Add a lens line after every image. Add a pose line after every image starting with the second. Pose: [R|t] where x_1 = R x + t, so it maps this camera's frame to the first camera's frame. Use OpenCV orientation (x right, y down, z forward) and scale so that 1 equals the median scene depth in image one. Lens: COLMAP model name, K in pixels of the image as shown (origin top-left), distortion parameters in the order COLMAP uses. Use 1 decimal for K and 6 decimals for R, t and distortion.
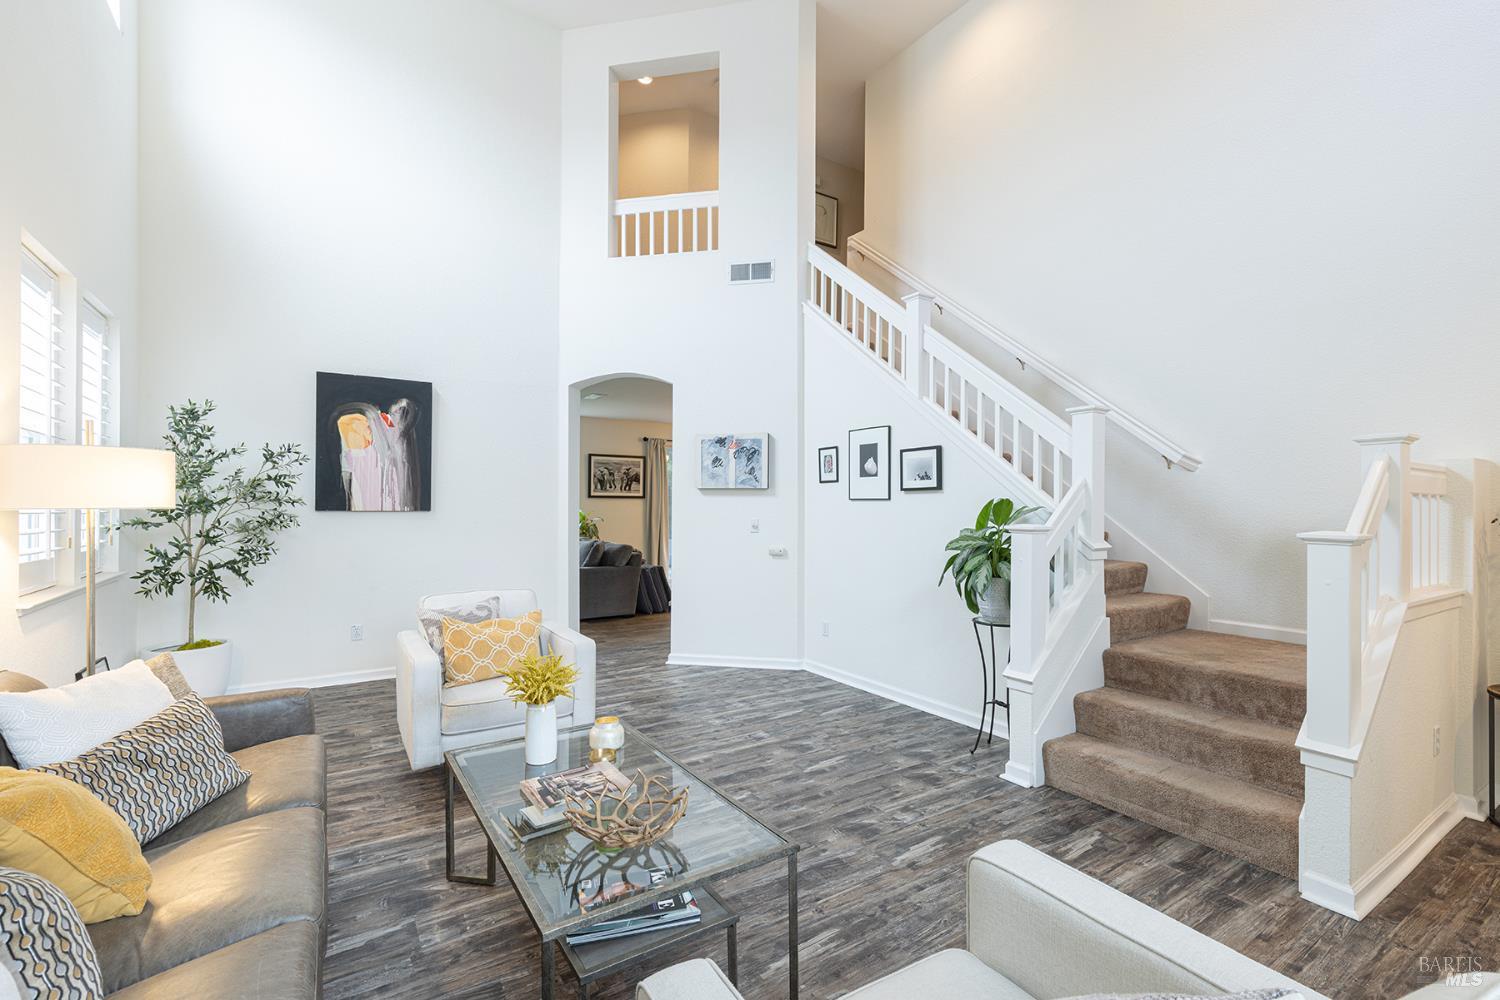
lens RADIAL K [[671.7, 0, 745.0], [0, 671.7, 505.0], [0, 0, 1]] dist [0.013063, -0.000875]
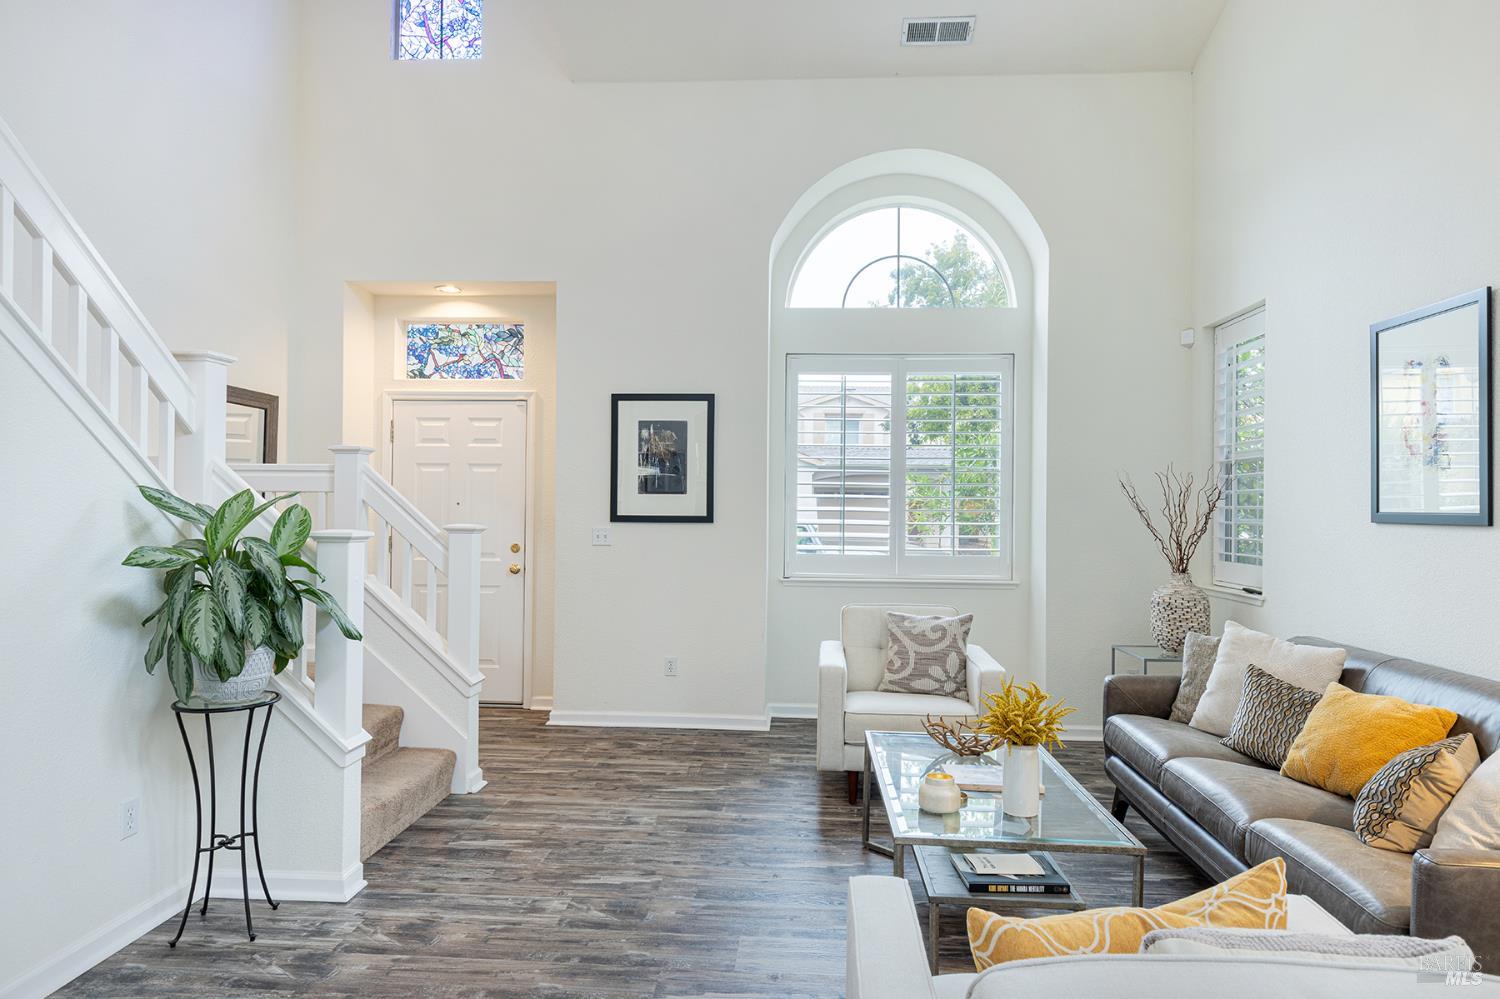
lens RADIAL K [[933.8, 0, 764.0], [0, 933.8, 503.5], [0, 0, 1]] dist [0.005904, -0.002260]
pose [[-0.816890, -0.006930, 0.576752, -0.362142], [-0.014516, 0.999858, -0.008546, 0.001597], [-0.576611, -0.015353, -0.816874, 1.090560]]
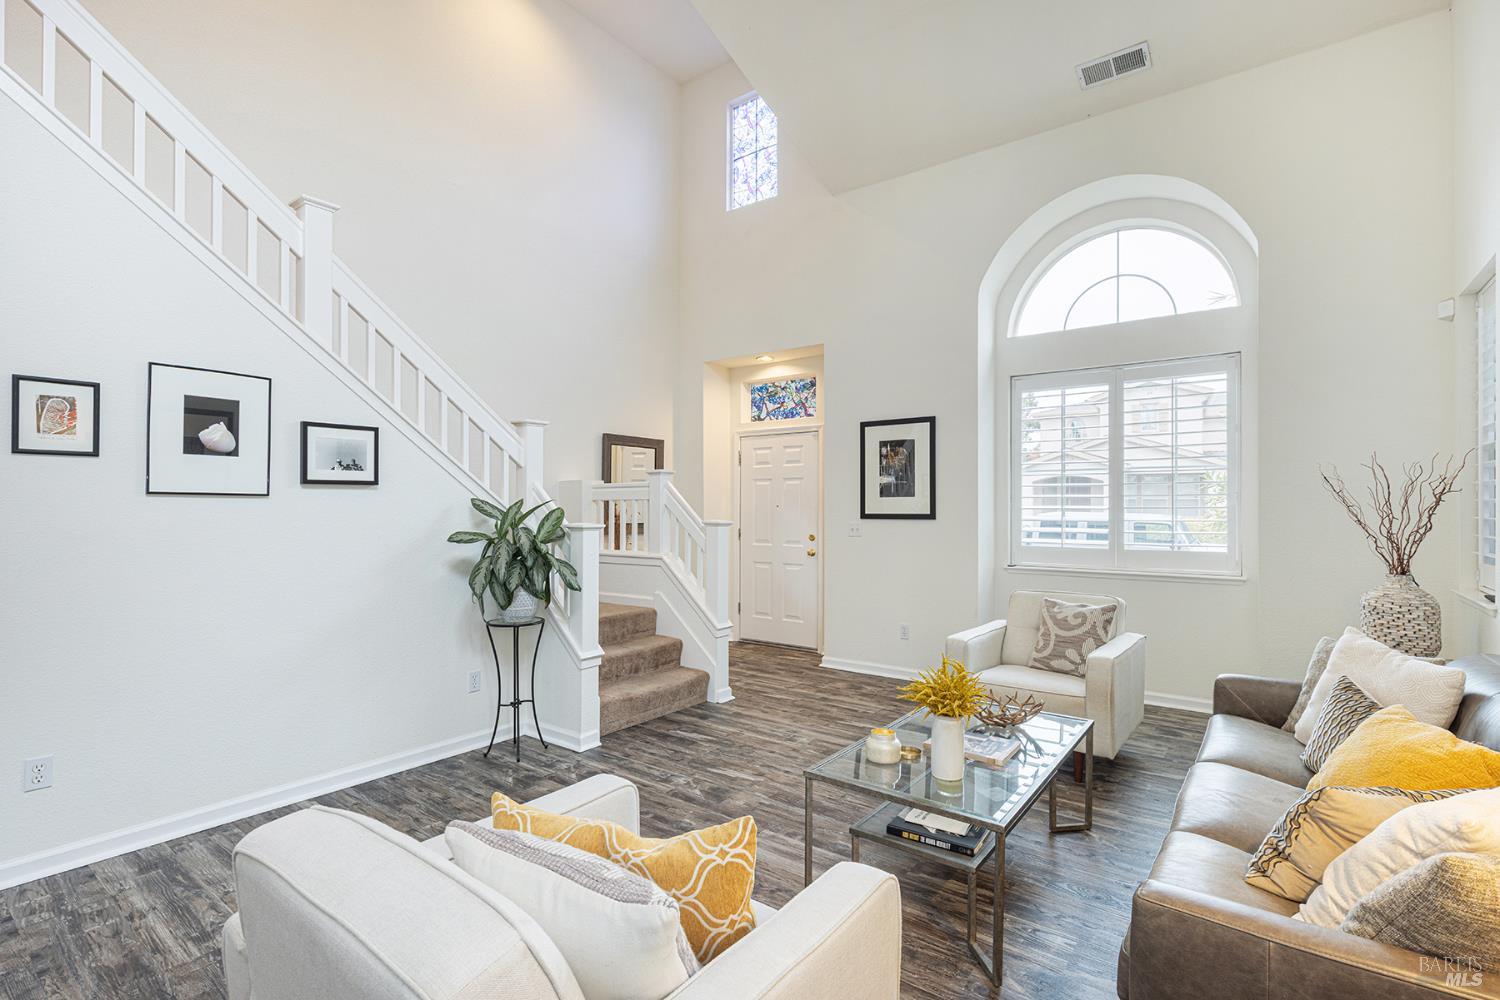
lens RADIAL K [[709.5, 0, 760.4], [0, 709.5, 504.2], [0, 0, 1]] dist [-0.000270, -0.001081]
pose [[-0.361838, 0.002727, 0.932237, -0.579113], [-0.005926, 0.999969, -0.005225, 0.000387], [-0.932222, -0.007415, -0.361810, 0.815634]]
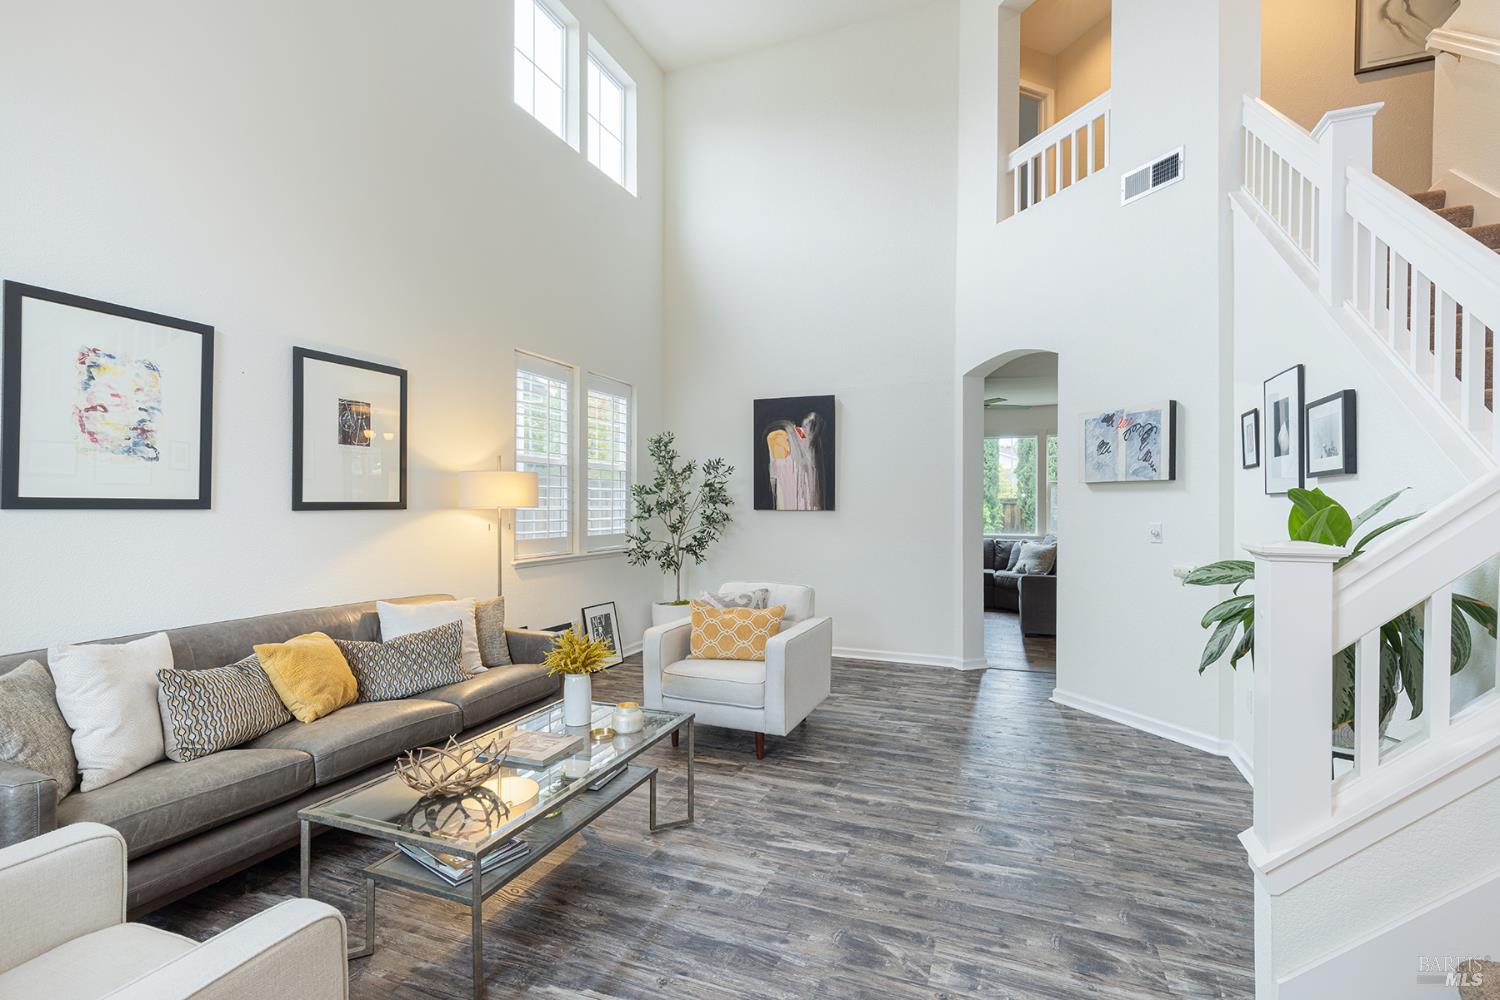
lens RADIAL K [[671.7, 0, 751.6], [0, 671.7, 503.7], [0, 0, 1]] dist [0.013063, -0.000875]
pose [[0.580637, -0.004381, -0.814151, 0.415684], [0.001760, 0.999990, -0.004126, 0.002267], [0.814161, 0.000963, 0.580639, 0.286850]]
